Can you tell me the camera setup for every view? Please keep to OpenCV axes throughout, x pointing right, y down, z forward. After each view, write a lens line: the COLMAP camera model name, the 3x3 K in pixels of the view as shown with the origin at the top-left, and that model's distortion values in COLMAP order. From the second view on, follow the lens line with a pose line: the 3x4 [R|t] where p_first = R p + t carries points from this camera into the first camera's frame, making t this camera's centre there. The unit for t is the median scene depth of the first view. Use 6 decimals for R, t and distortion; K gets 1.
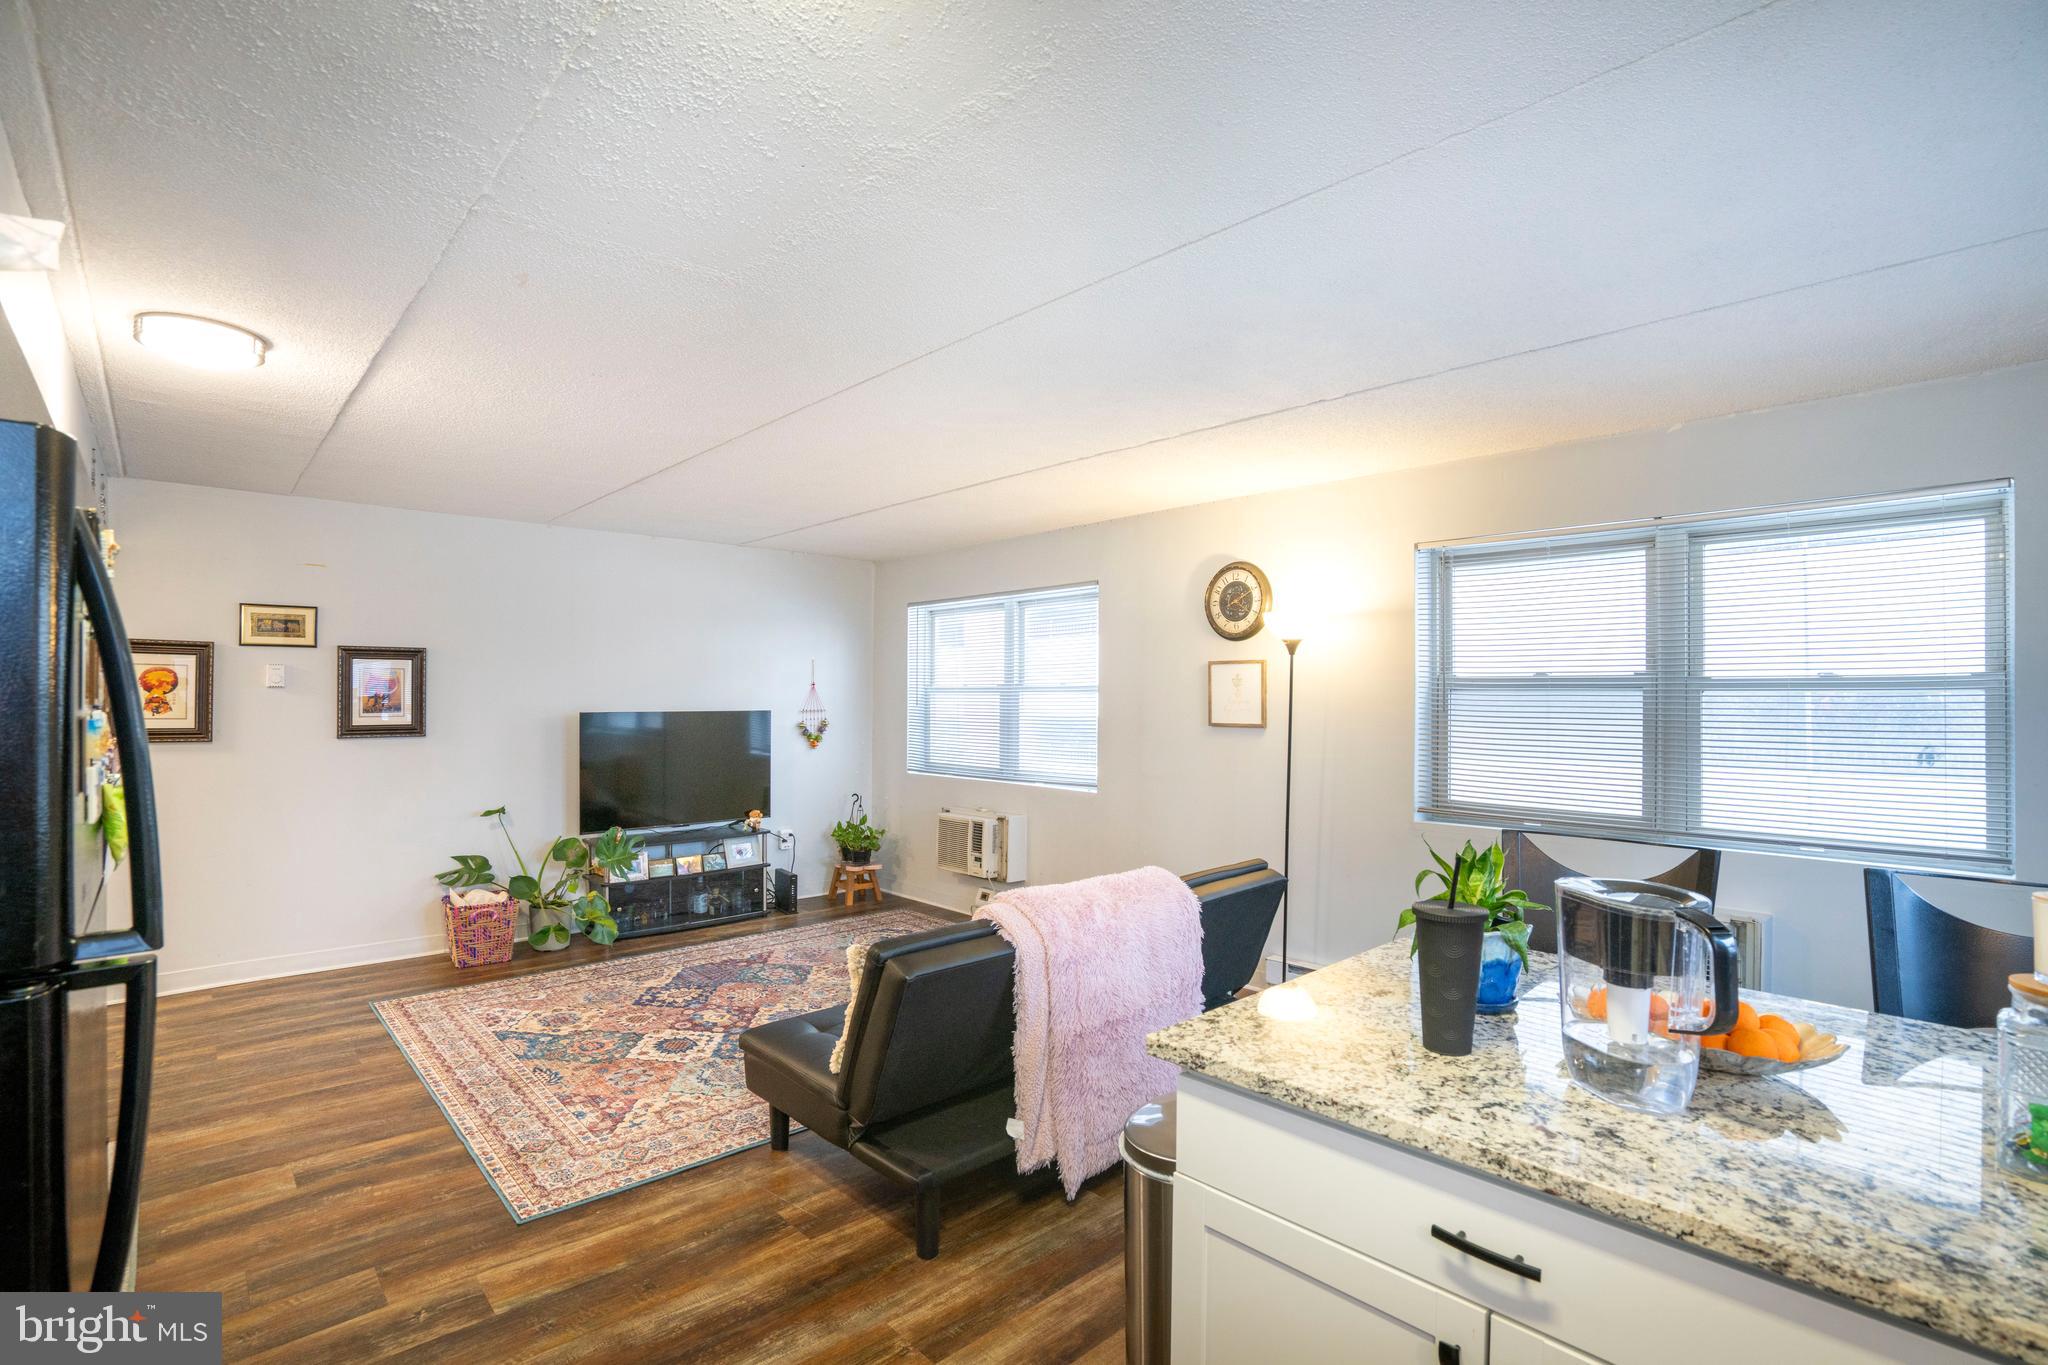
lens RADIAL K [[943.7, 0, 1019.2], [0, 943.7, 689.8], [0, 0, 1]] dist [-0.062651, 0.025764]
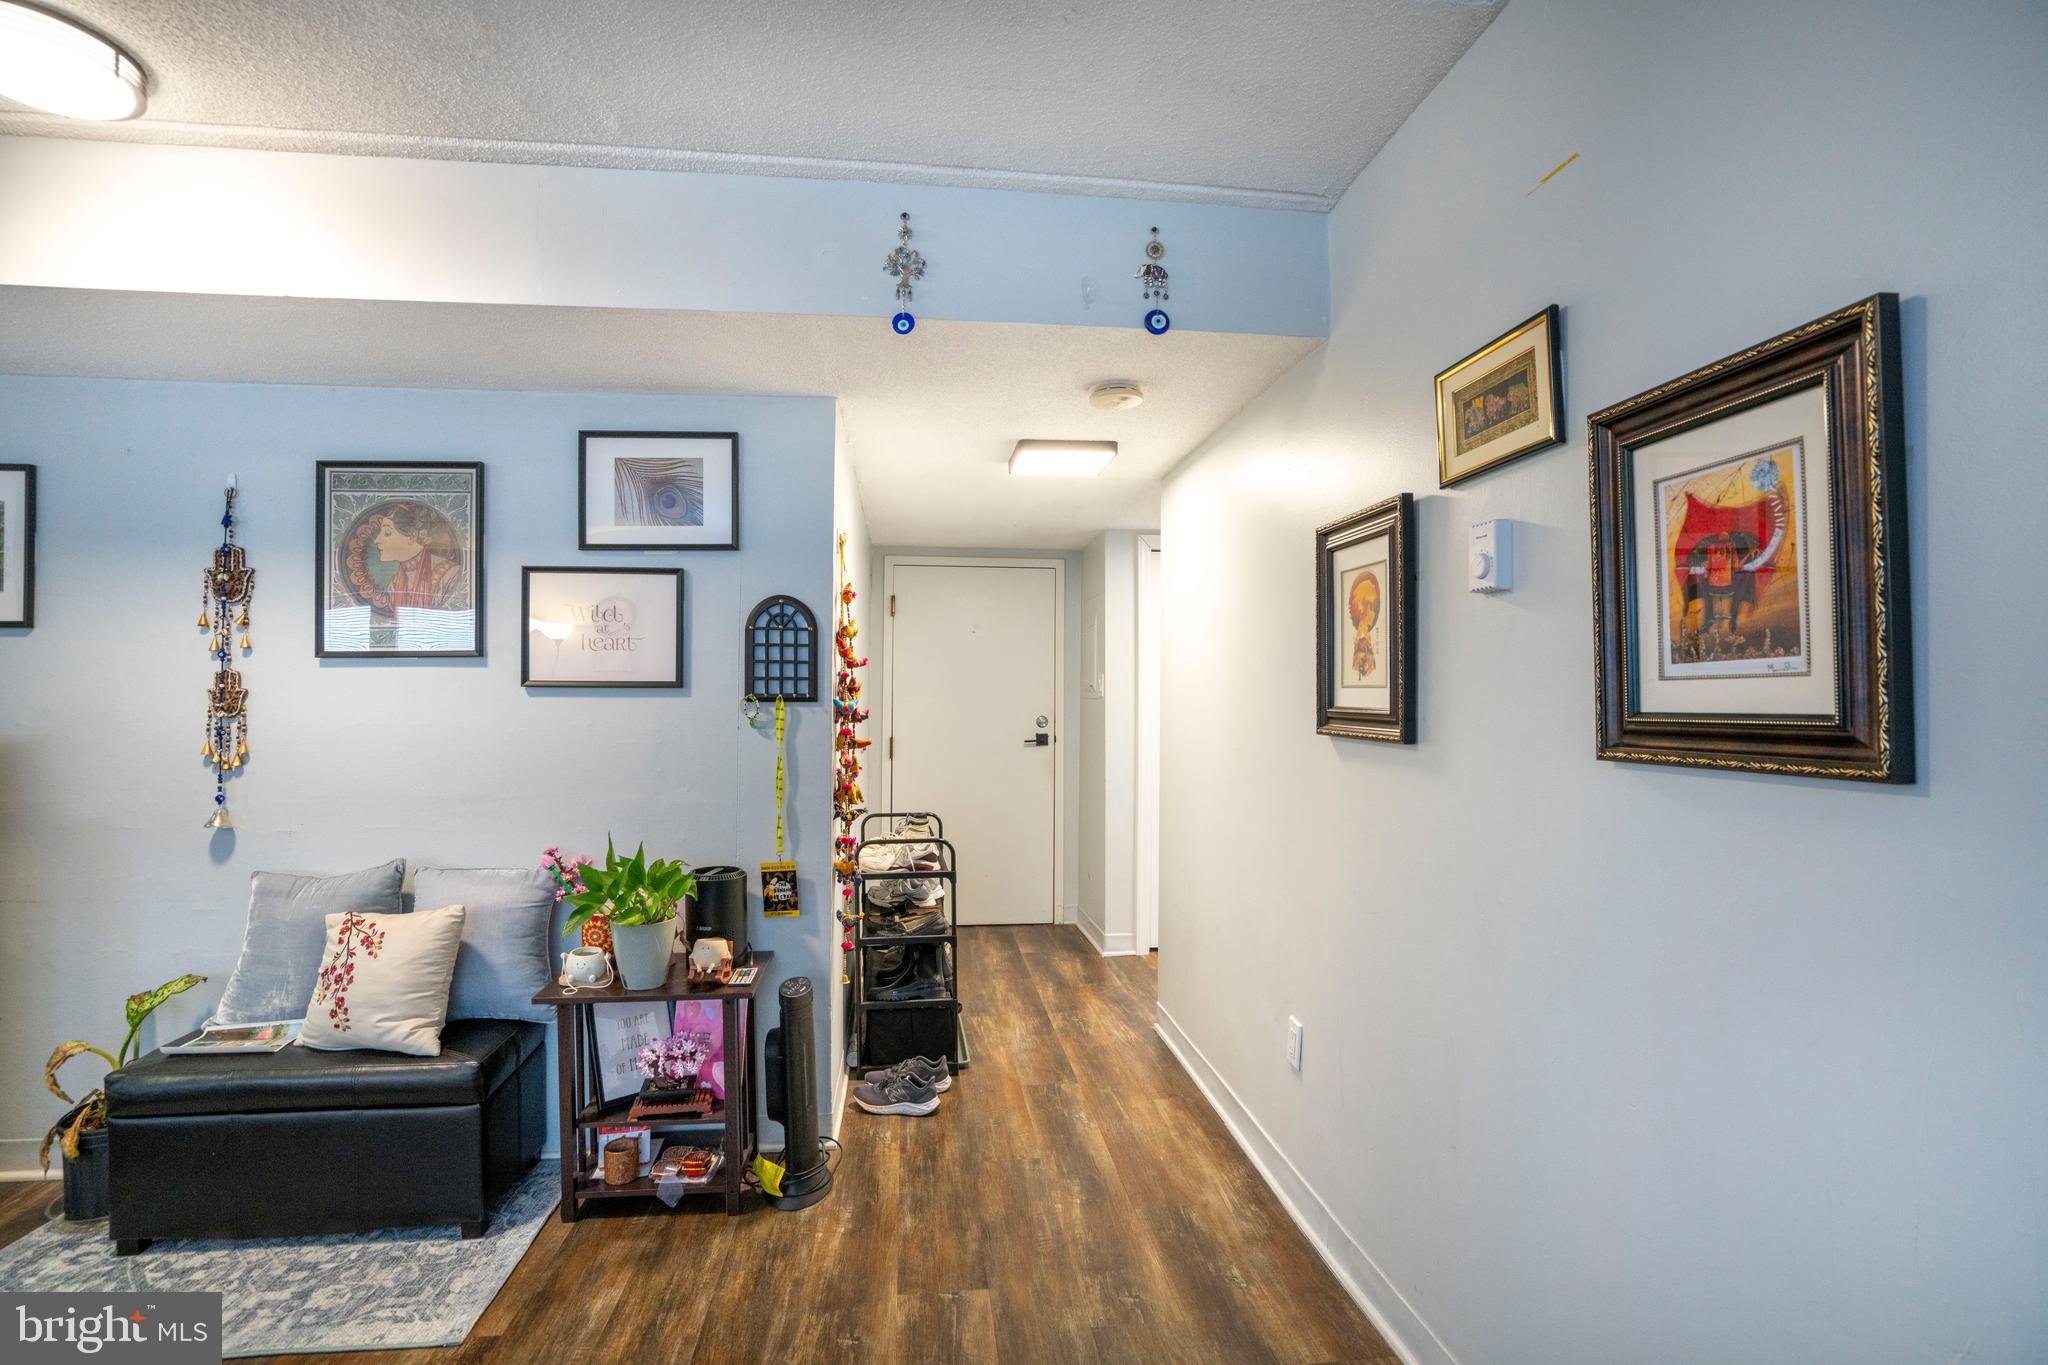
lens RADIAL K [[943.7, 0, 1019.2], [0, 943.7, 689.8], [0, 0, 1]] dist [-0.062651, 0.025764]
pose [[-0.590991, -0.011644, -0.806594, -0.532182], [-0.002132, 0.999915, -0.012872, 0.044178], [0.806675, -0.005887, -0.590966, 1.268614]]
